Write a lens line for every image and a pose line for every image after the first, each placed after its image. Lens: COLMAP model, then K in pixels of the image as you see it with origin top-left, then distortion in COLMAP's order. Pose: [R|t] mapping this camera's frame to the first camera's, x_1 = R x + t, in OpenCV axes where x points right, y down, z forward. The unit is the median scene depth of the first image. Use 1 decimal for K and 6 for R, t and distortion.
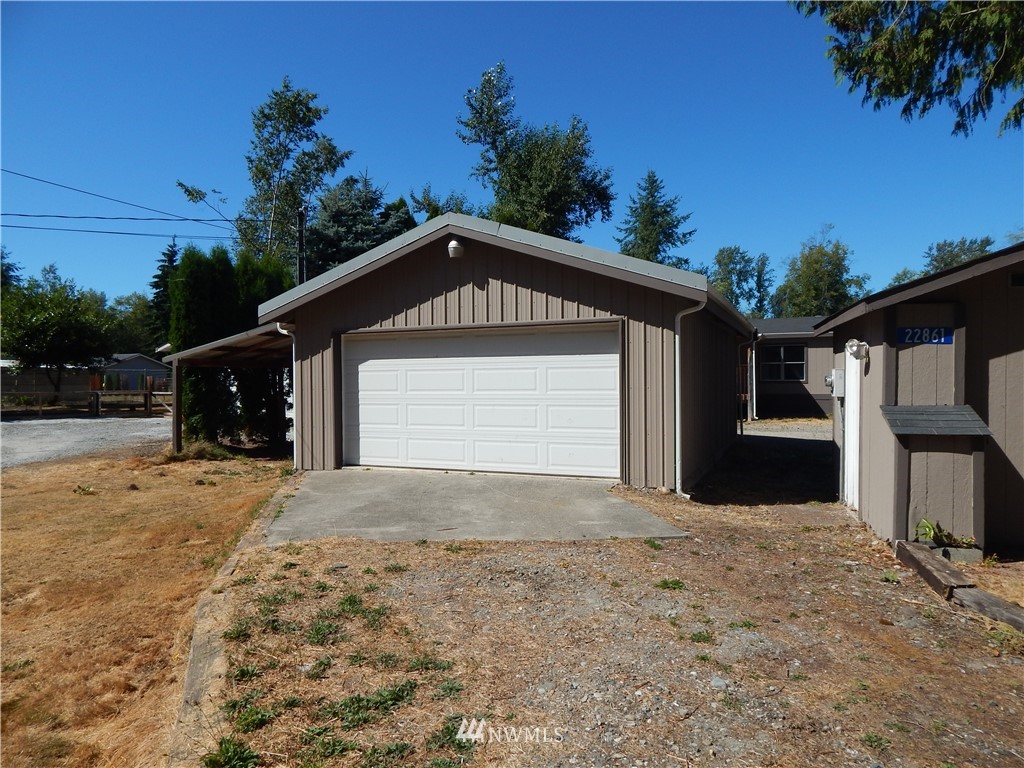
lens RADIAL K [[671.0, 0, 515.6], [0, 671.0, 383.2], [0, 0, 1]] dist [0.002719, -0.002293]
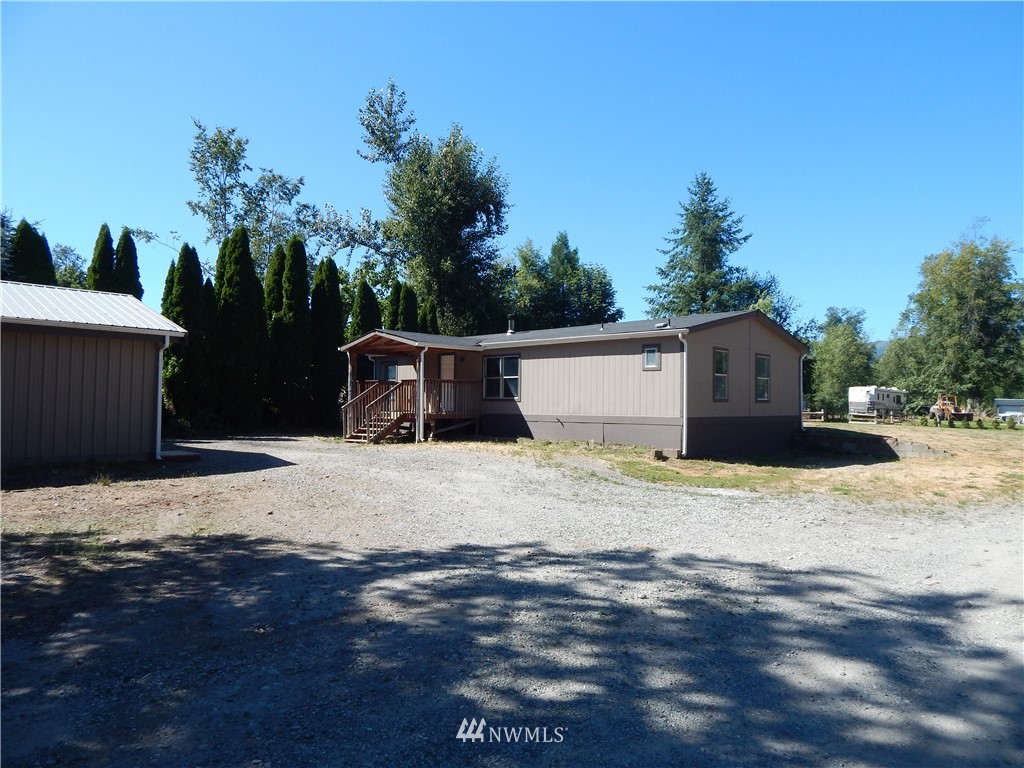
lens RADIAL K [[671.0, 0, 515.6], [0, 671.0, 383.2], [0, 0, 1]] dist [0.002719, -0.002293]
pose [[0.944232, 0.002889, -0.329268, 0.263915], [-0.016005, 0.999182, -0.037130, 0.003058], [0.328891, 0.040329, 0.943506, 0.079008]]
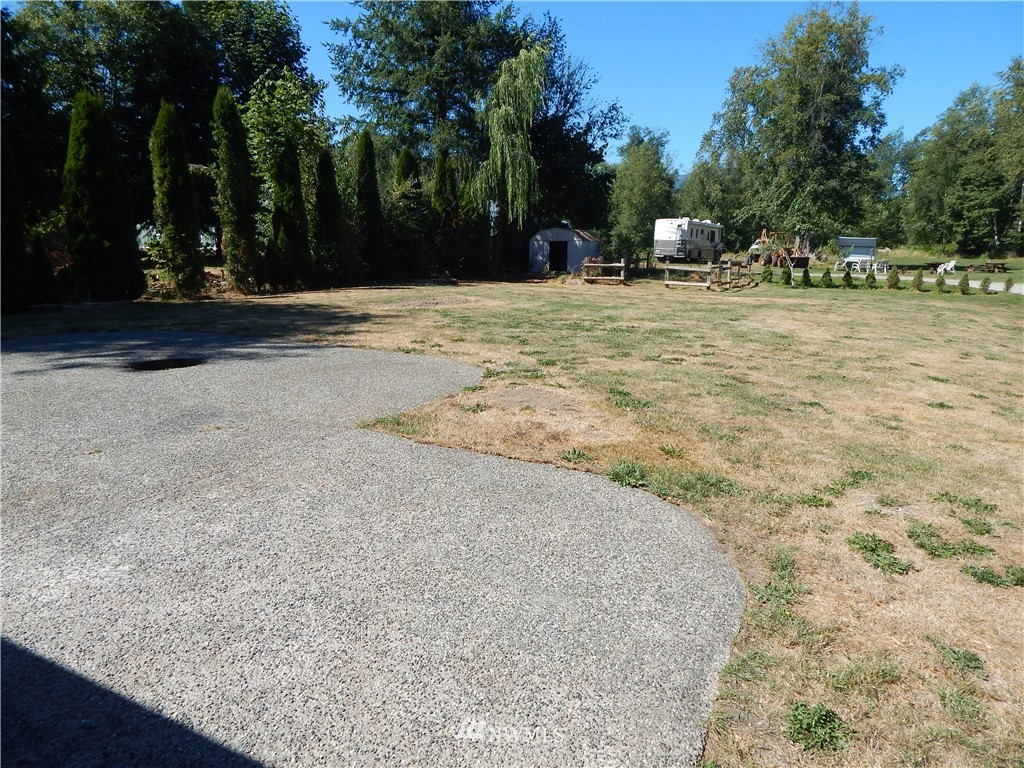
lens RADIAL K [[671.0, 0, 515.6], [0, 671.0, 383.2], [0, 0, 1]] dist [0.002719, -0.002293]
pose [[0.998390, 0.026247, -0.050287, 0.296750], [-0.015447, 0.978810, 0.204189, -0.009499], [0.054581, -0.203084, 0.977639, 0.466847]]
